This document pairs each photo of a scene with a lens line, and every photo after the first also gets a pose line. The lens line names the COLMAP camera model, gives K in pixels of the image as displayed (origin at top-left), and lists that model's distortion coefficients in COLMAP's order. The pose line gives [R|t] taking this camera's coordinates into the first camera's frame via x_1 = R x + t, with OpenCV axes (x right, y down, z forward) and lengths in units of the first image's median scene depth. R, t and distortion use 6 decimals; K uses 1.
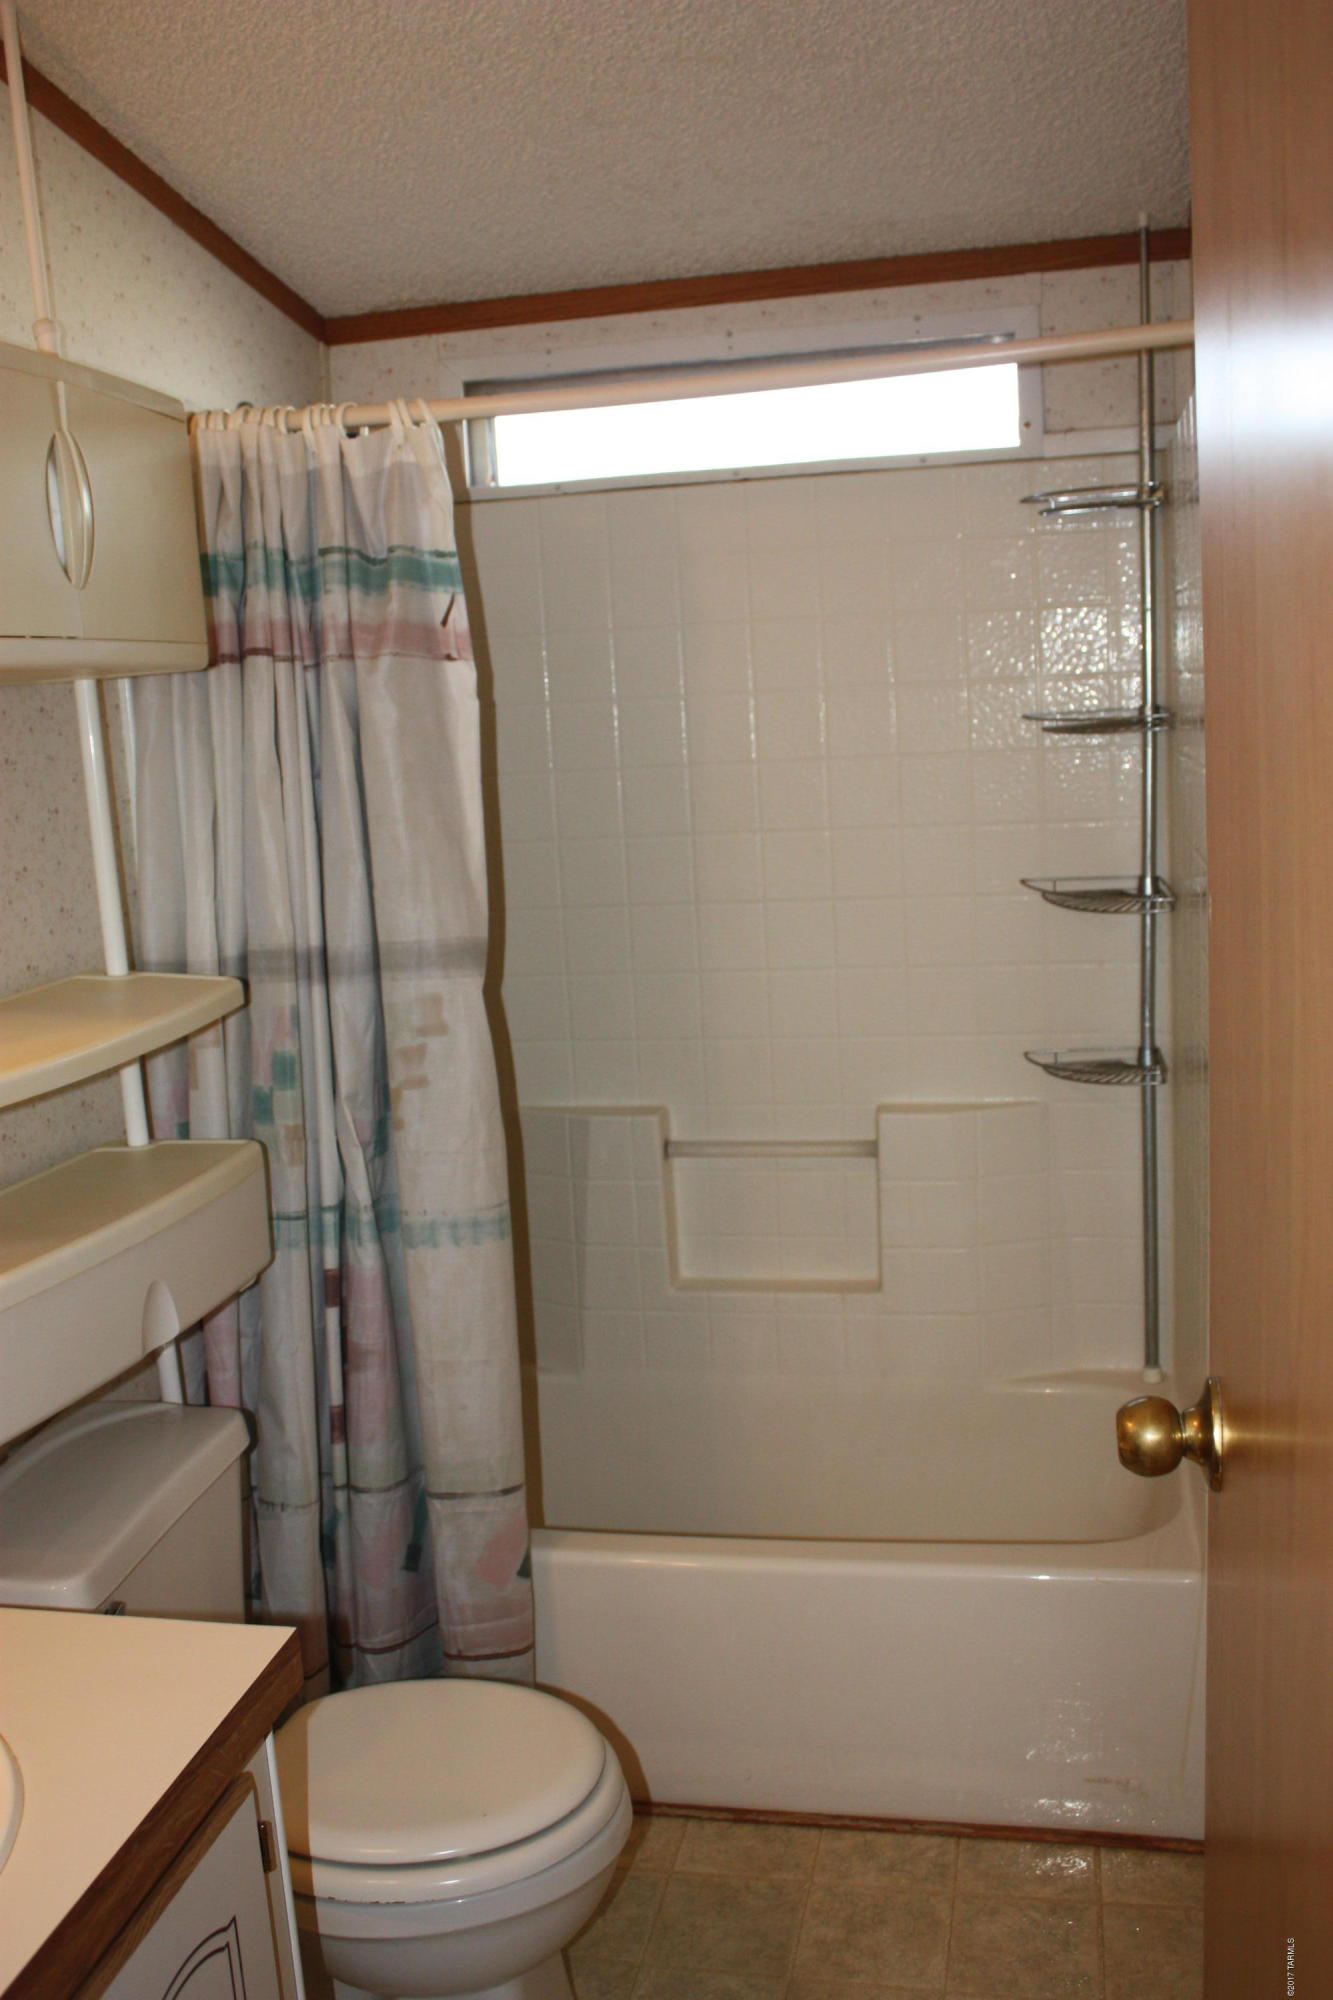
lens RADIAL K [[1843.0, 0, 666.5], [0, 1843.0, 1000.0], [0, 0, 1]] dist [-0.159055, 0.169498]
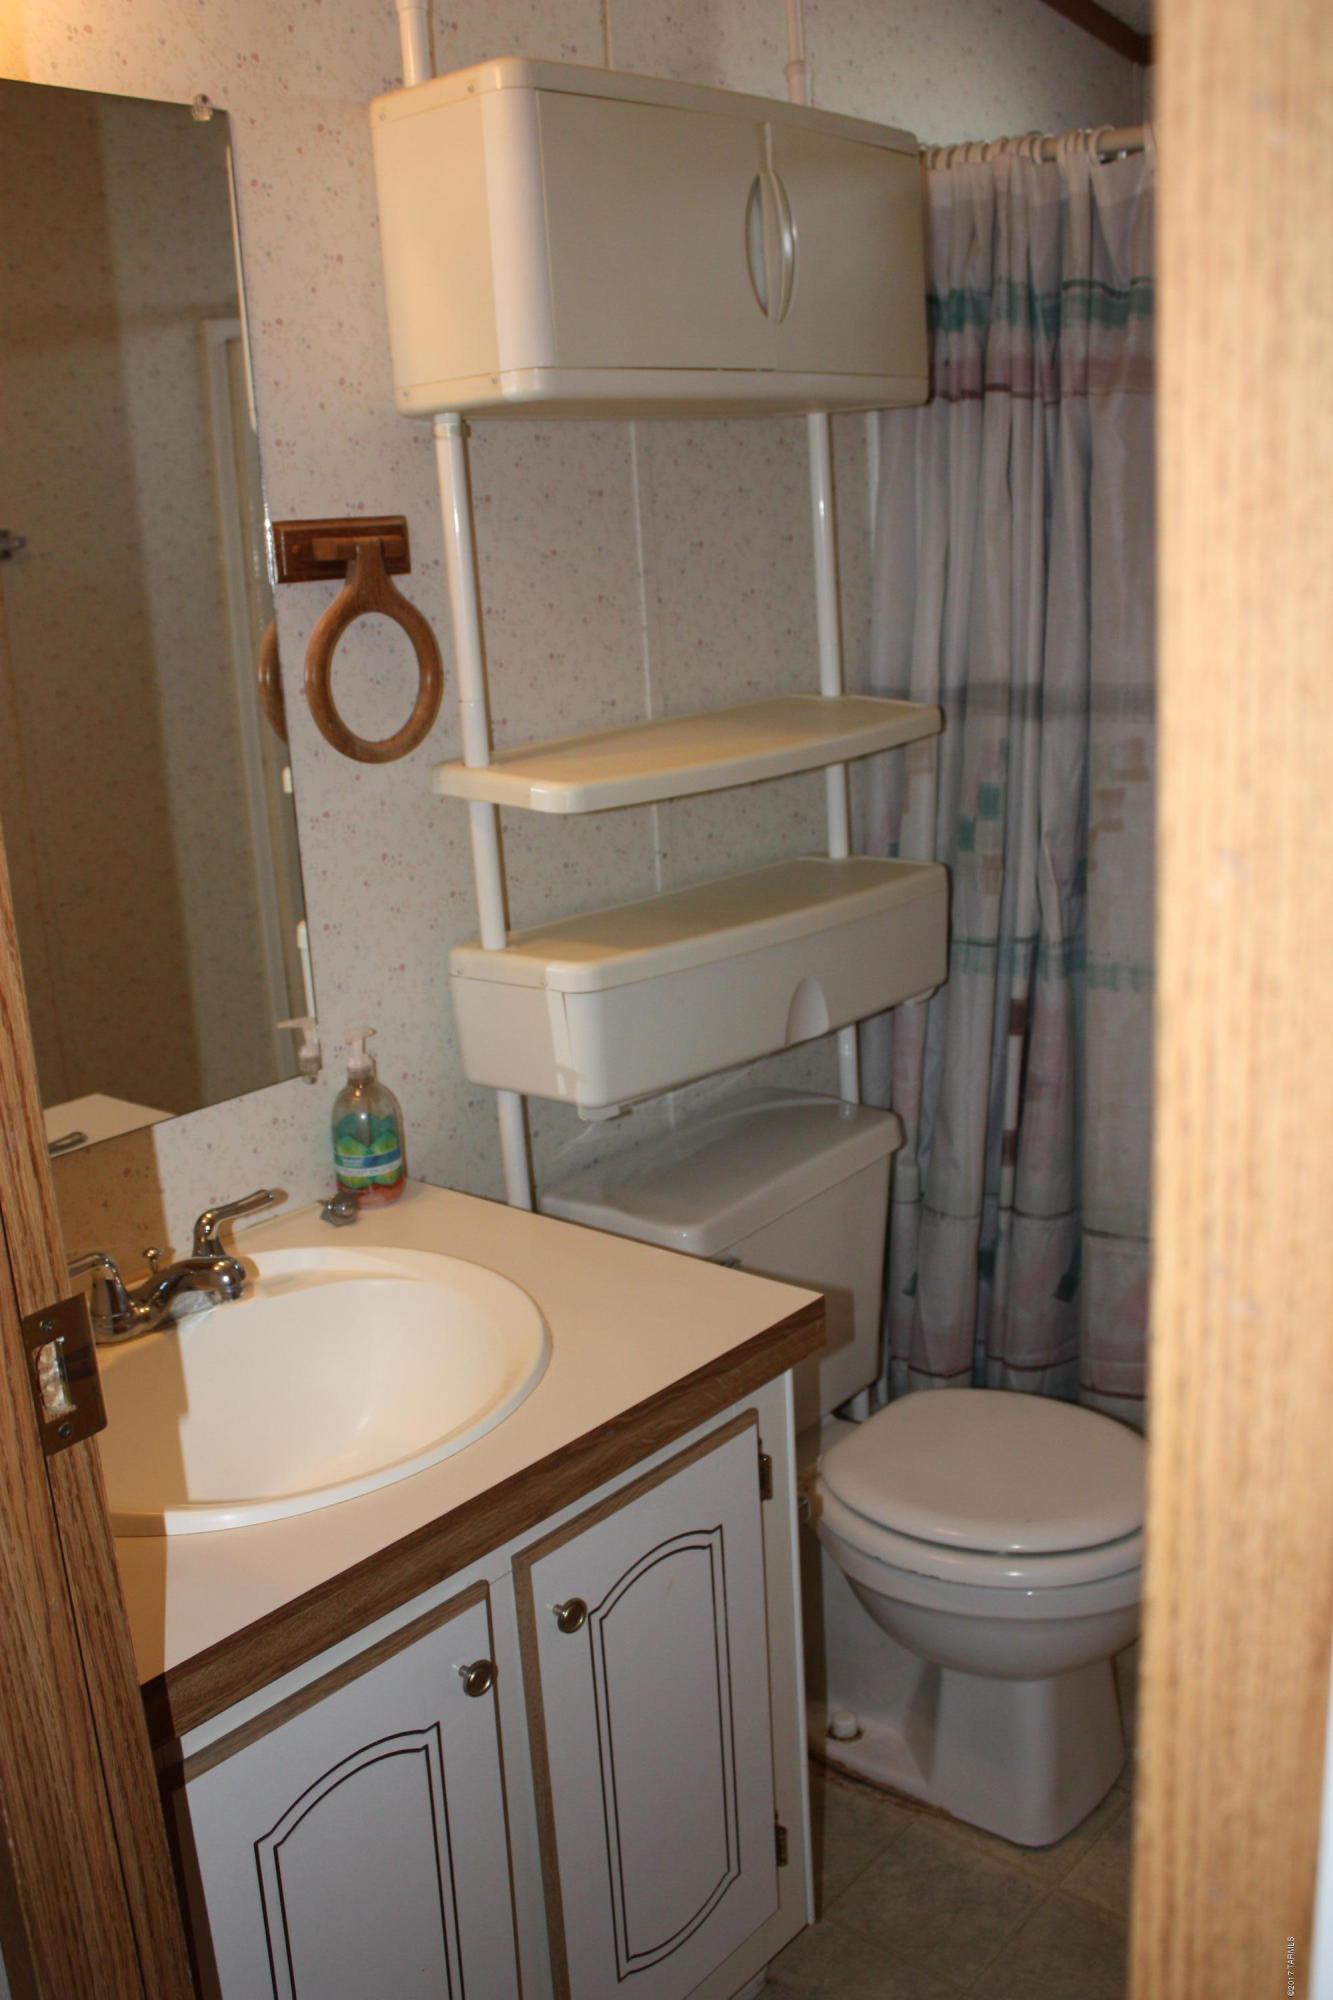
lens RADIAL K [[1843.0, 0, 666.5], [0, 1843.0, 1000.0], [0, 0, 1]] dist [-0.159055, 0.169498]
pose [[0.875495, 0.137527, -0.463244, 0.126069], [-0.075457, 0.985794, 0.150053, 0.007602], [0.477299, -0.096416, 0.873435, 0.000561]]
